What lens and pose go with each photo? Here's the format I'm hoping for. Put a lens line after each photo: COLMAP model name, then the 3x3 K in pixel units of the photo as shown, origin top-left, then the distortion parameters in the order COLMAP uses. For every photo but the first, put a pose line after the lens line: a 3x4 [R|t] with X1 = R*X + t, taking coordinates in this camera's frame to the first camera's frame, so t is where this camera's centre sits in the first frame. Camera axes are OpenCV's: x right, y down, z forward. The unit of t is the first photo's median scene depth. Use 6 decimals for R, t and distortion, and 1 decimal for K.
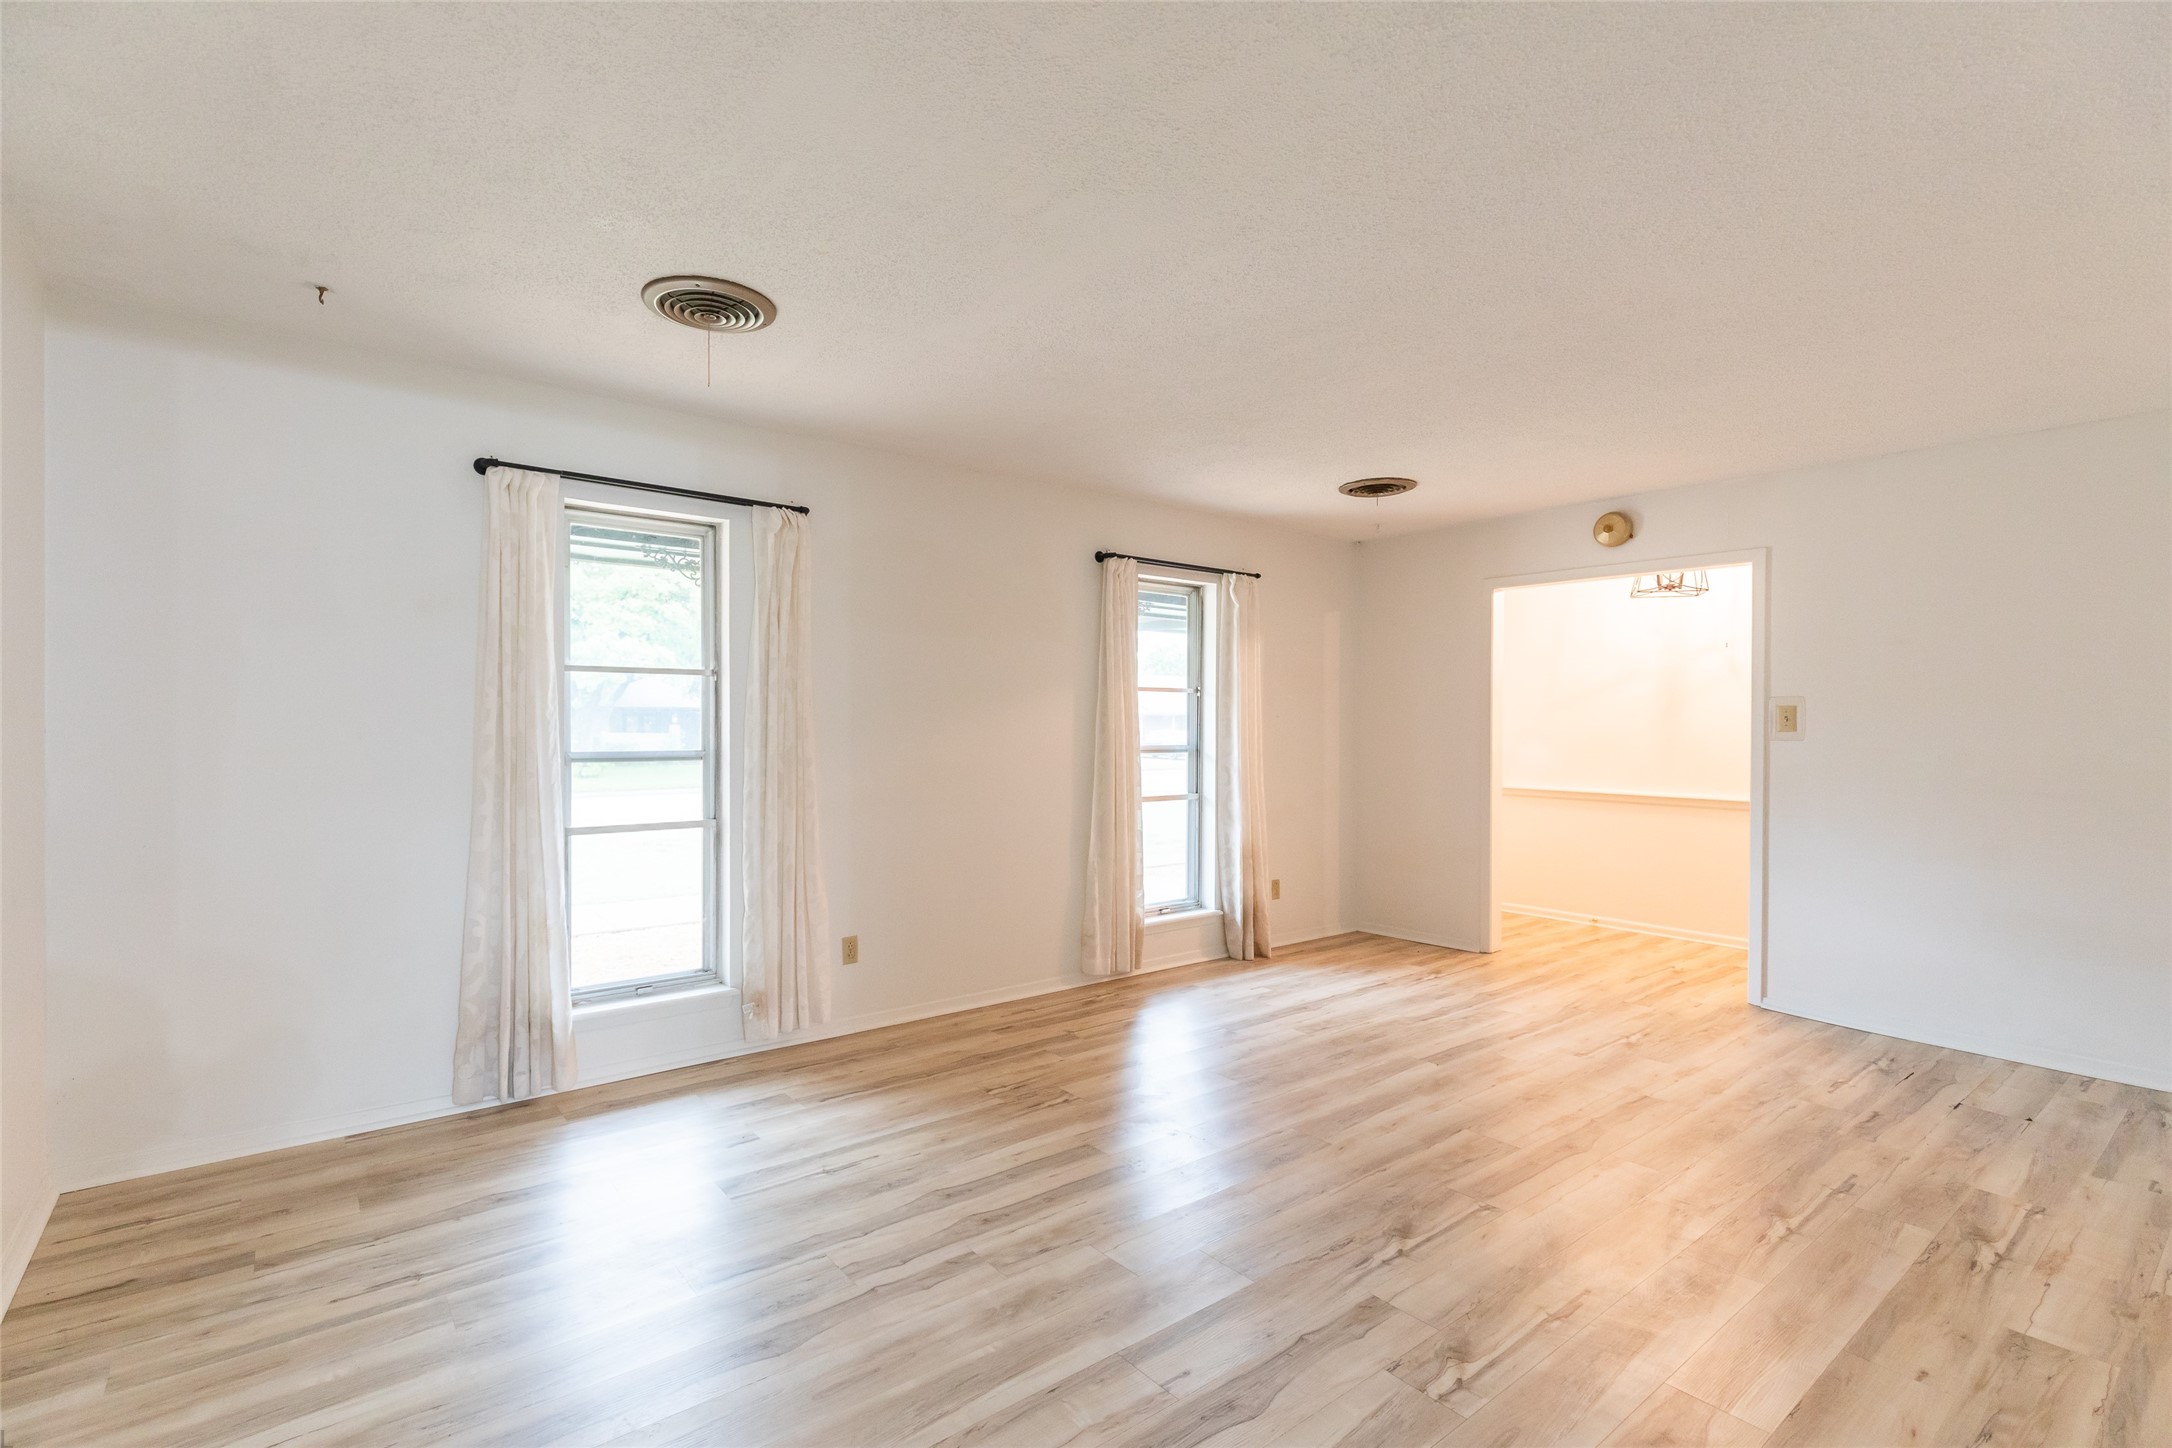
lens RADIAL K [[974.9, 0, 1077.4], [0, 974.9, 729.5], [0, 0, 1]] dist [0.008491, -0.000554]
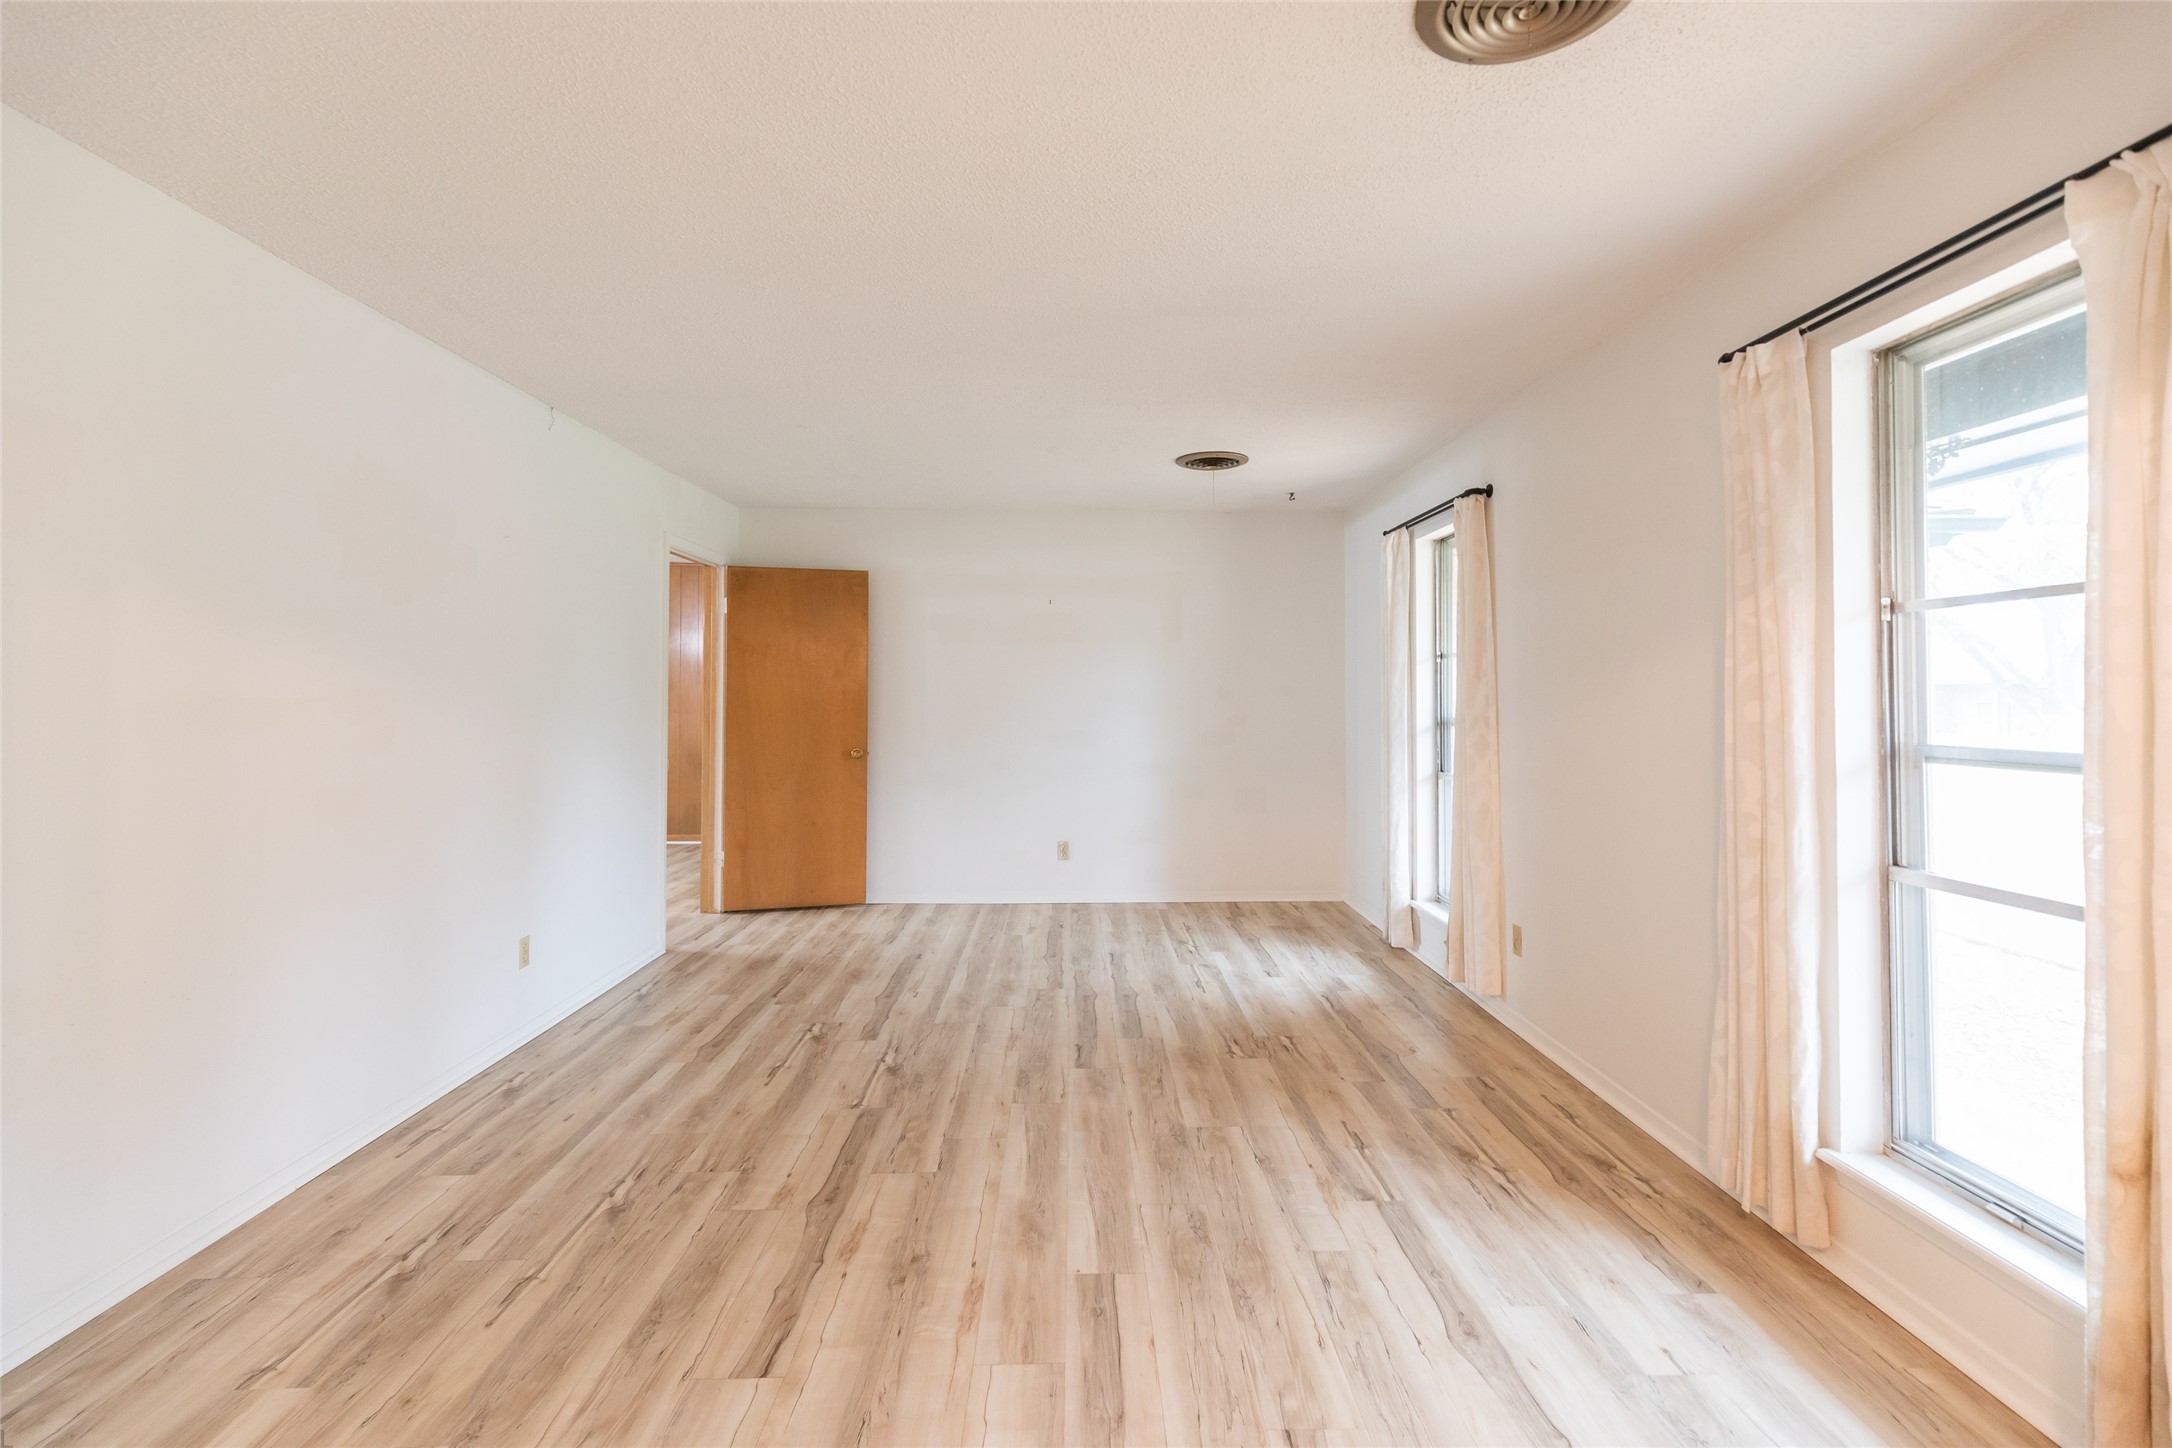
lens RADIAL K [[974.9, 0, 1082.9], [0, 974.9, 707.0], [0, 0, 1]] dist [0.008491, -0.000554]
pose [[-0.607066, 0.005197, -0.794634, 0.959363], [-0.003969, 0.999946, 0.009572, -0.007068], [0.794641, 0.008965, -0.607013, 1.556641]]
